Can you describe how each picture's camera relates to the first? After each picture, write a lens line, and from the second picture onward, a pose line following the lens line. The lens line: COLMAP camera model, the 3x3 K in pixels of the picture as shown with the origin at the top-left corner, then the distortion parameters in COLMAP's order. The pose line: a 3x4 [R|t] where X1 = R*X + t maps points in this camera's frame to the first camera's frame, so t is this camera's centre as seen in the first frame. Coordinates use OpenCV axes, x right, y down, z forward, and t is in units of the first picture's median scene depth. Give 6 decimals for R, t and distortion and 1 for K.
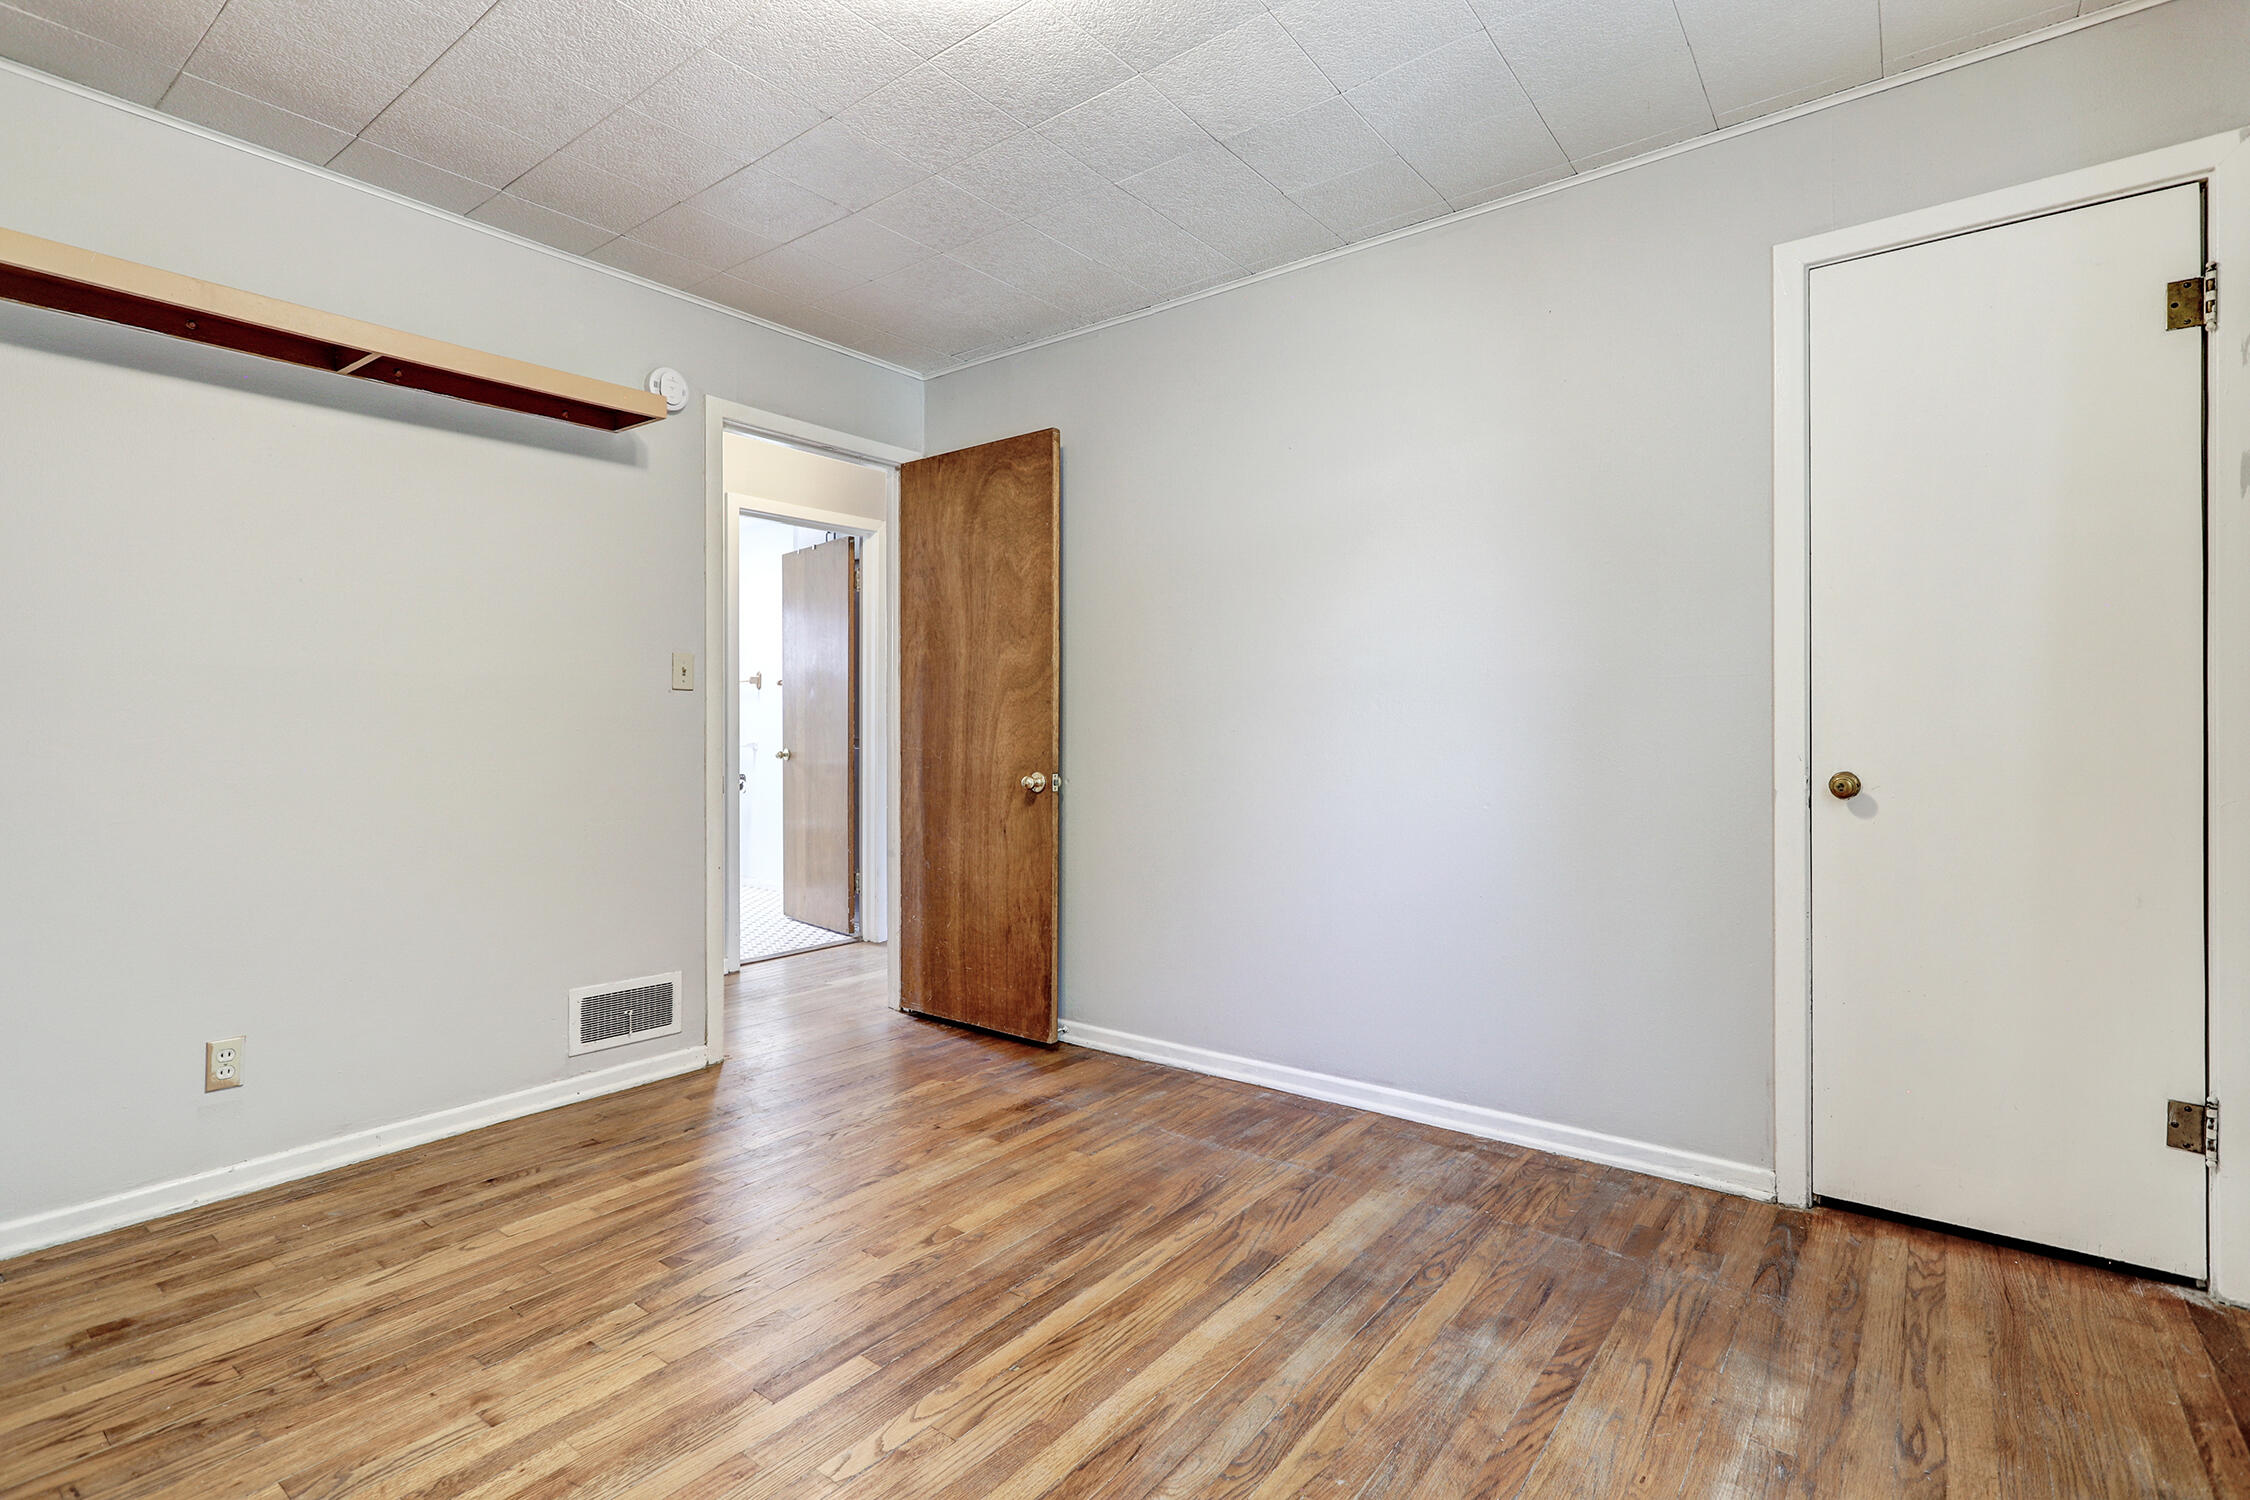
lens RADIAL K [[1068.1, 0, 1135.8], [0, 1068.1, 736.5], [0, 0, 1]] dist [0.000508, -0.000085]
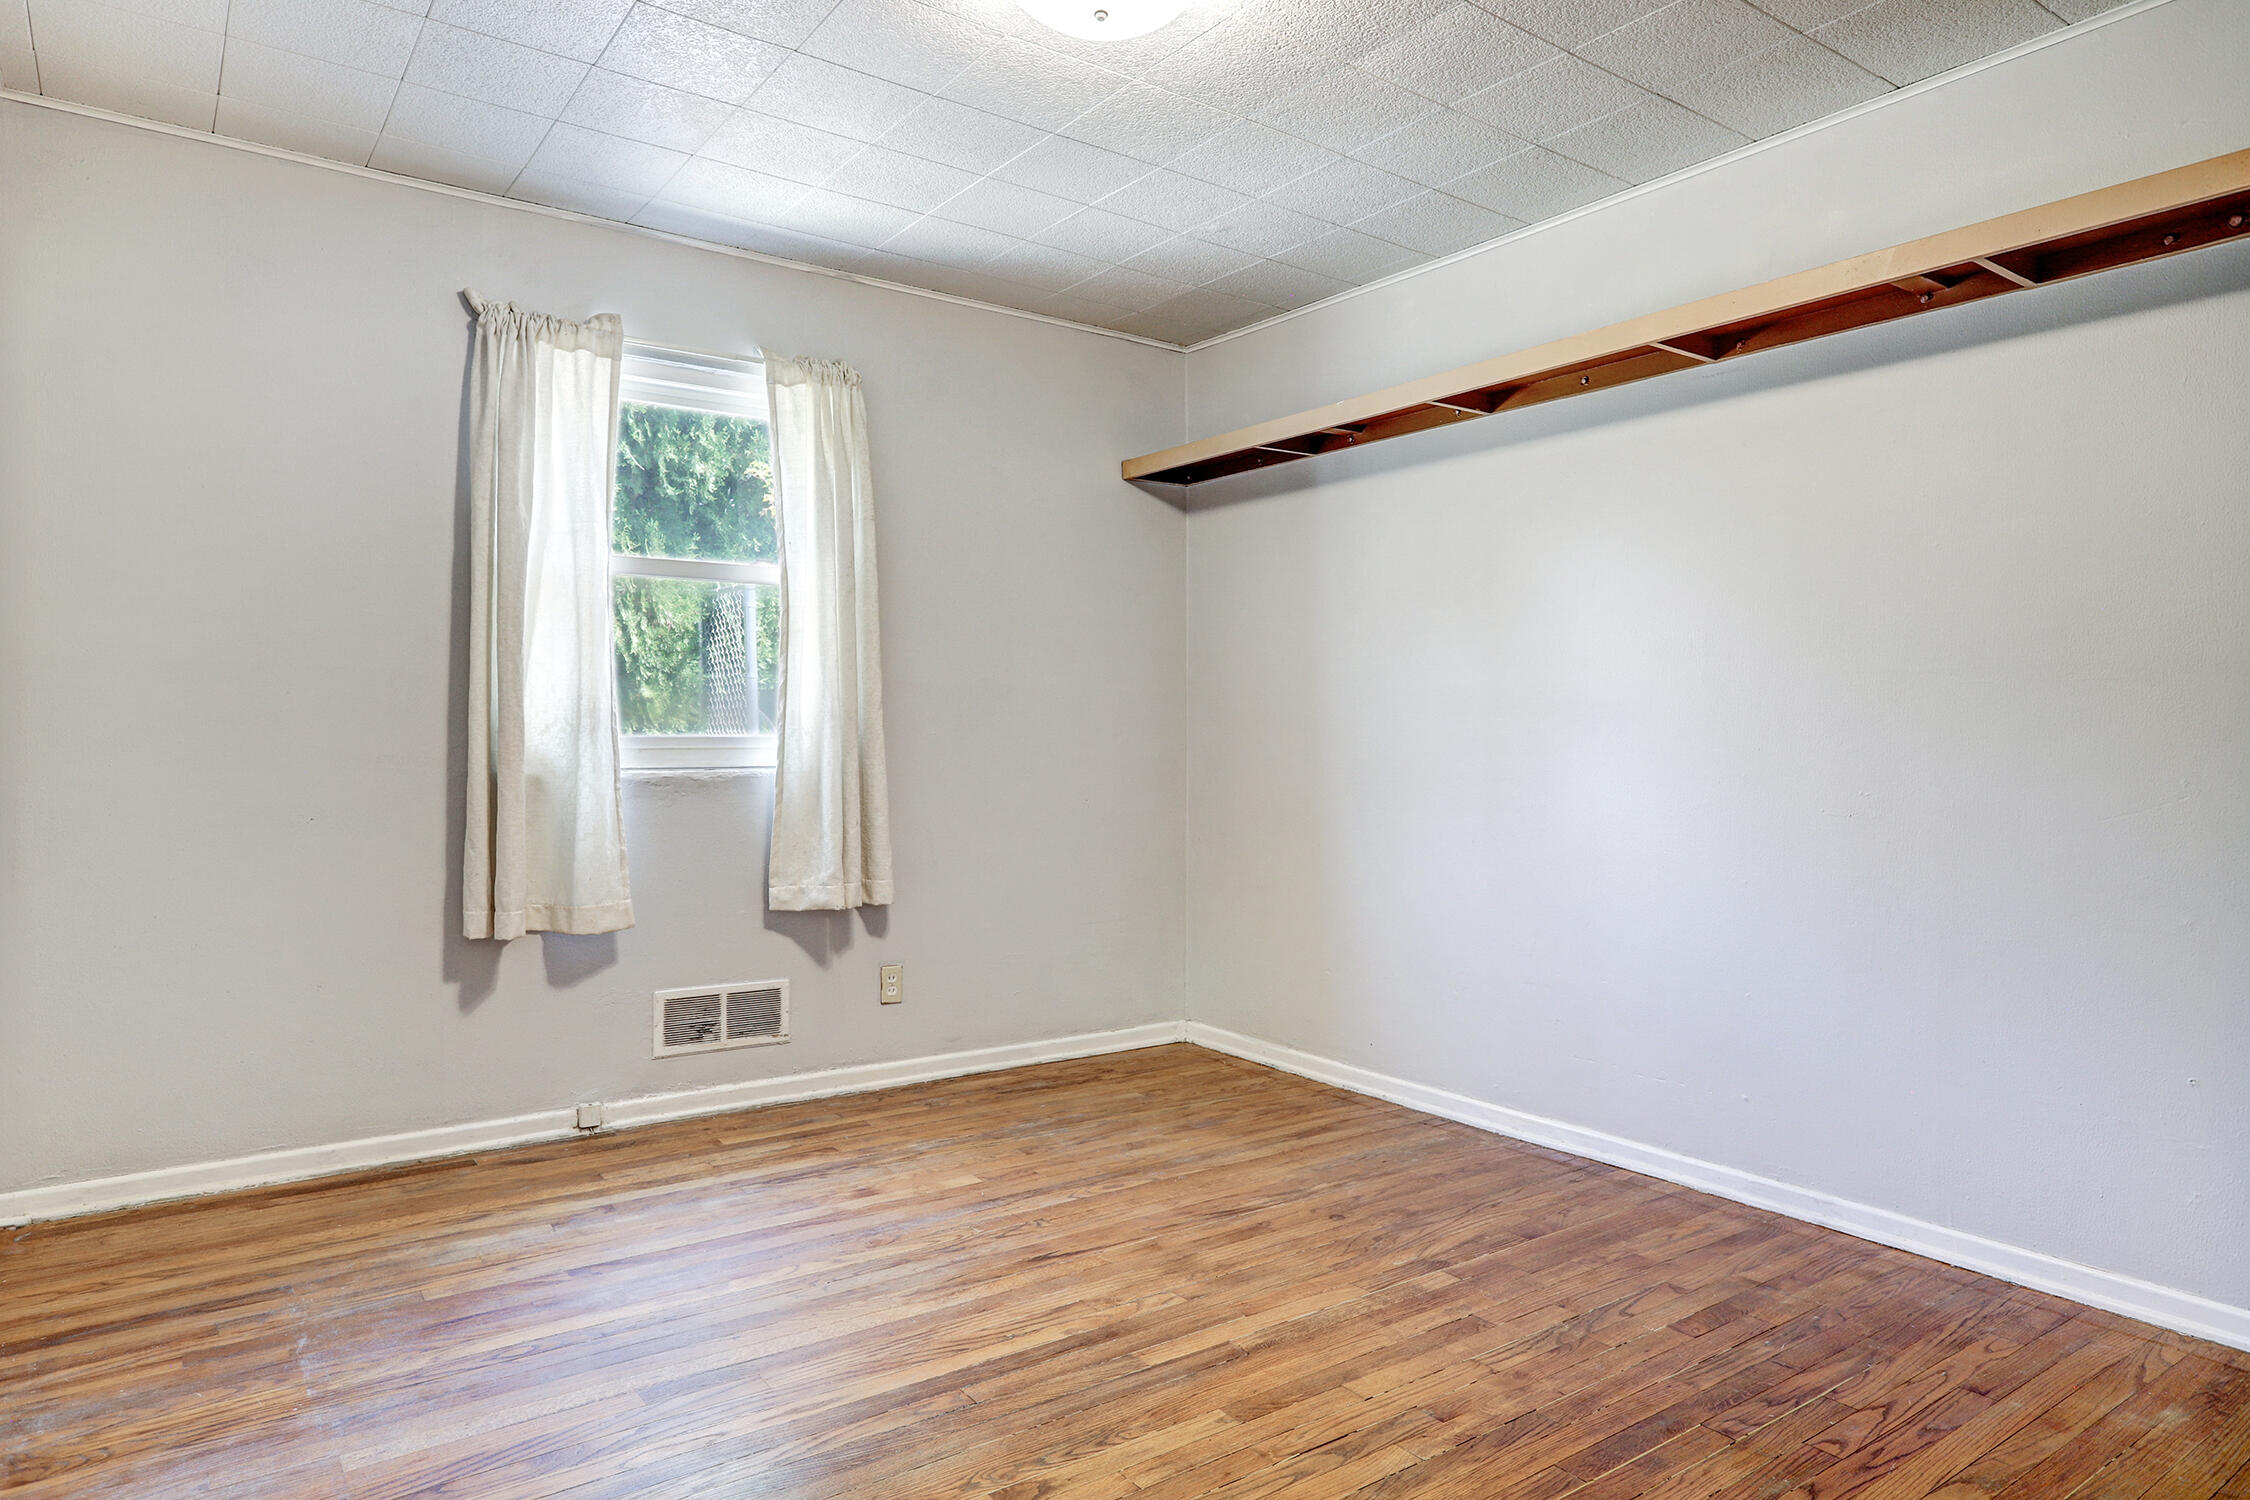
lens RADIAL K [[1357.4, 0, 1127.3], [0, 1357.4, 755.6], [0, 0, 1]] dist [0.001690, -0.003602]
pose [[-0.956830, -0.002025, 0.290642, -0.531913], [0.001965, 0.999908, 0.013435, -0.001398], [-0.290642, 0.013427, -0.956738, 1.945608]]
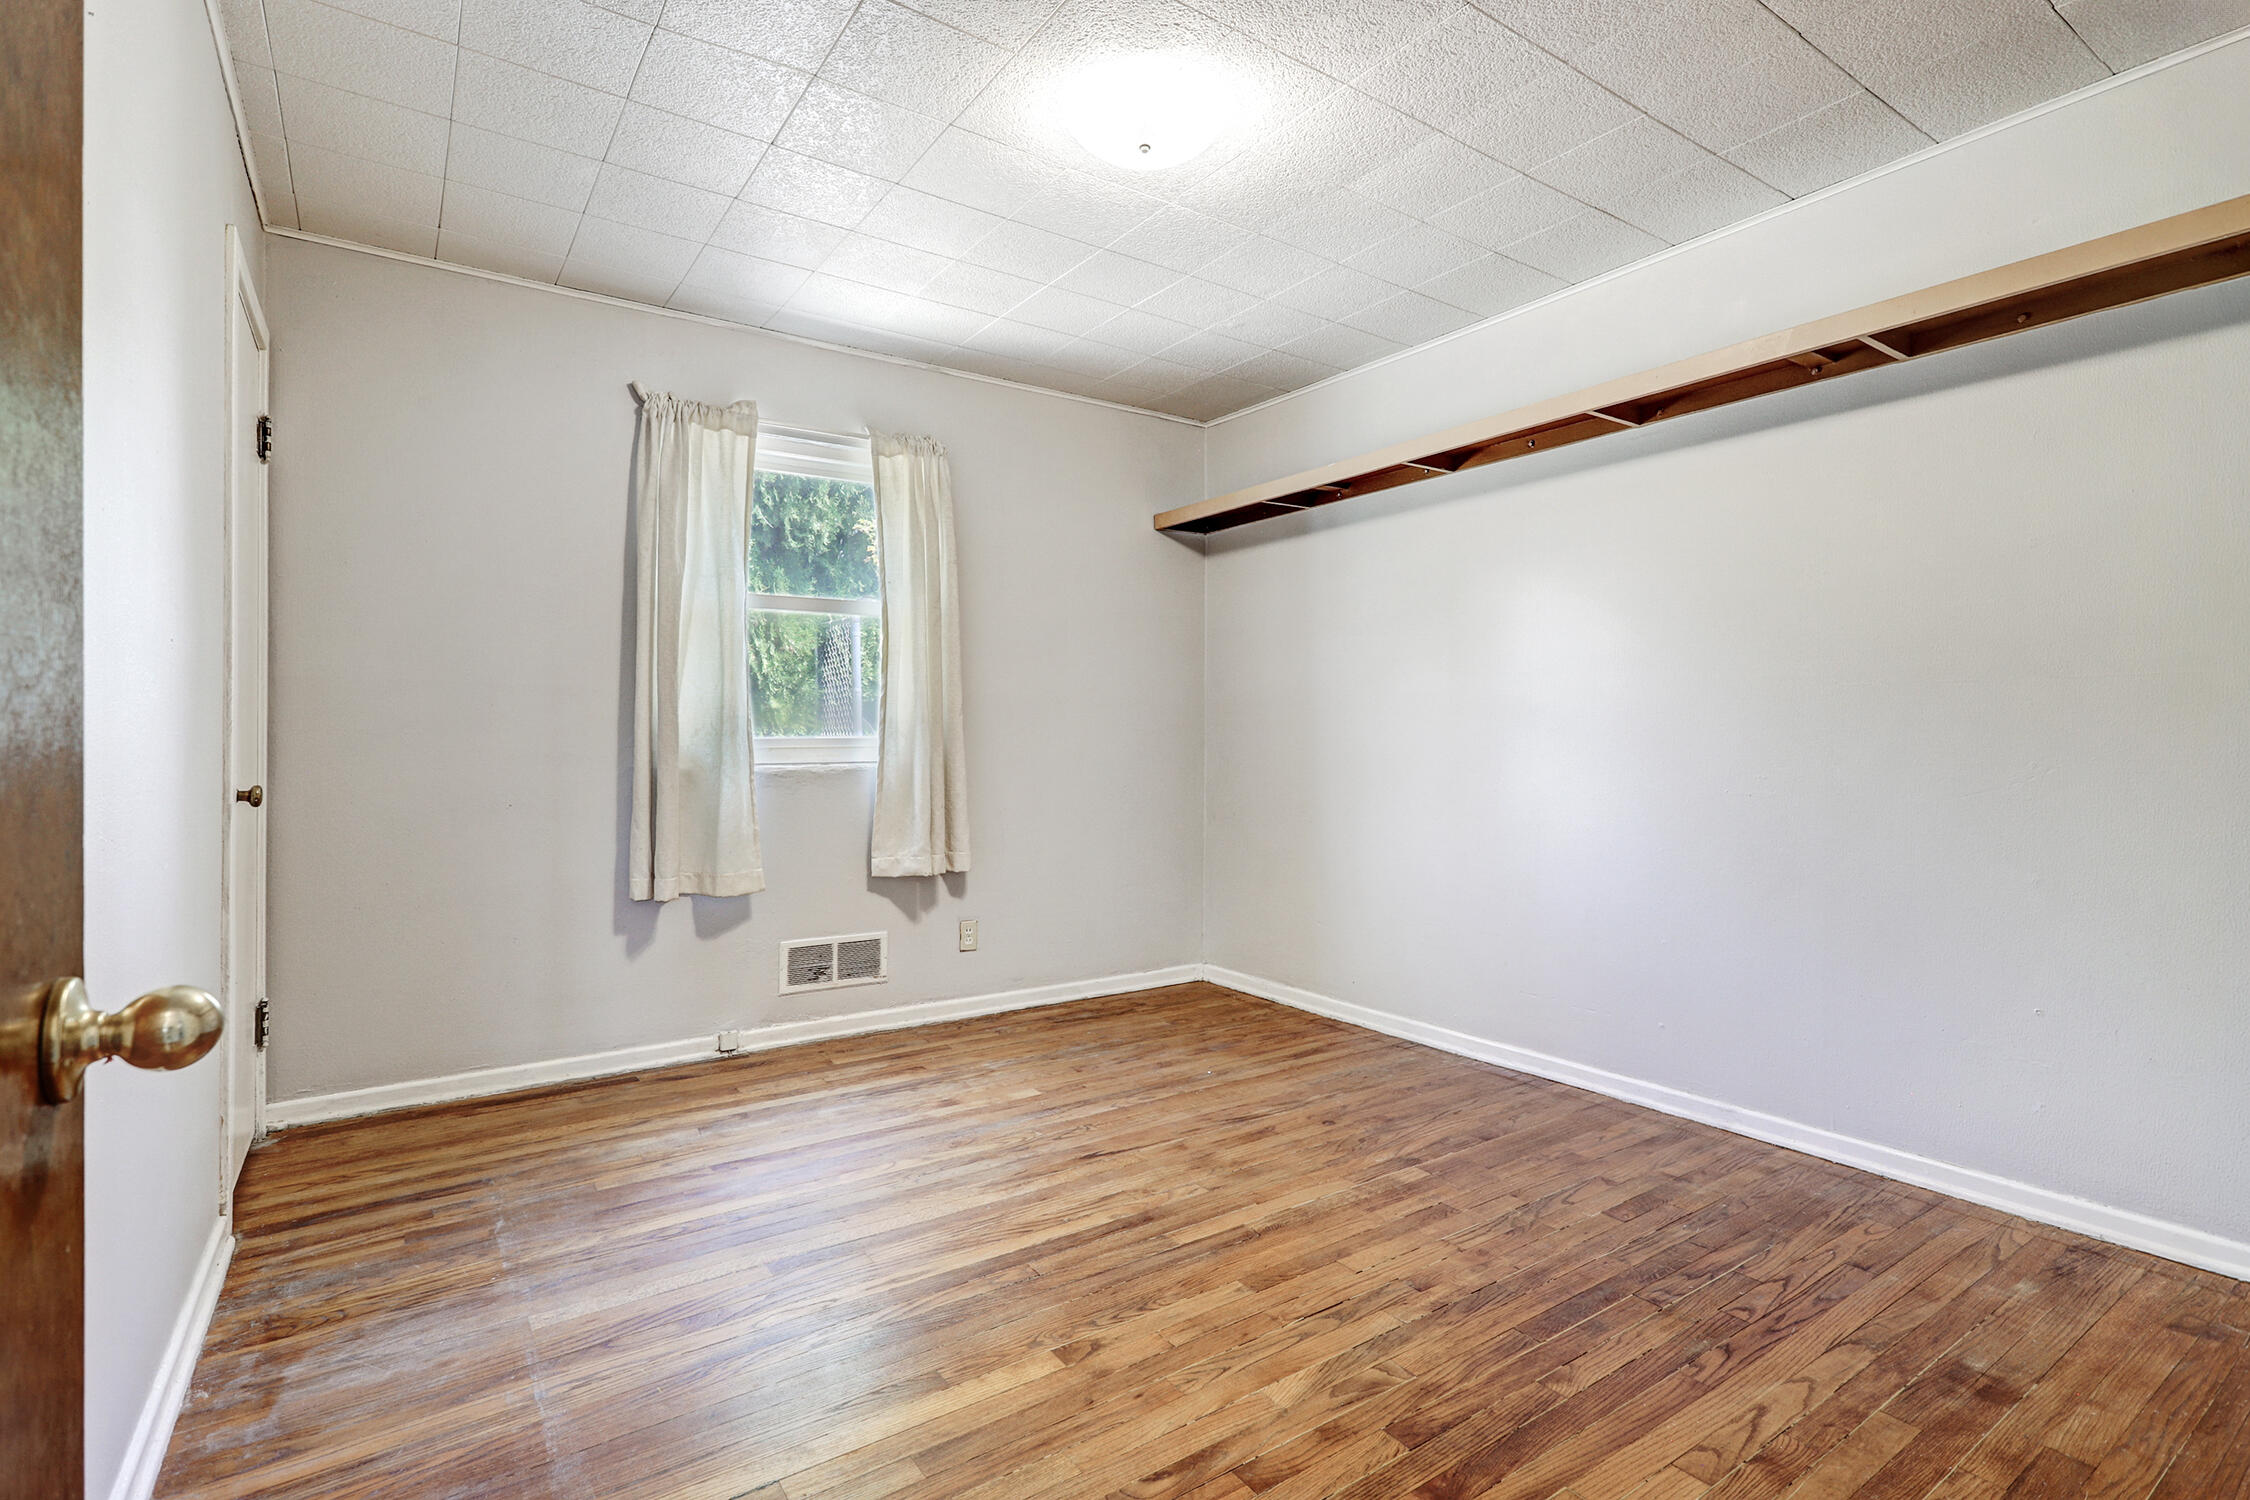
lens RADIAL K [[1068.1, 0, 1135.3], [0, 1068.1, 730.1], [0, 0, 1]] dist [0.000508, -0.000085]
pose [[-0.952966, 0.010275, 0.302903, -0.517512], [0.007857, 0.999927, -0.009202, 0.002324], [-0.302976, -0.006389, -0.952977, 1.930294]]
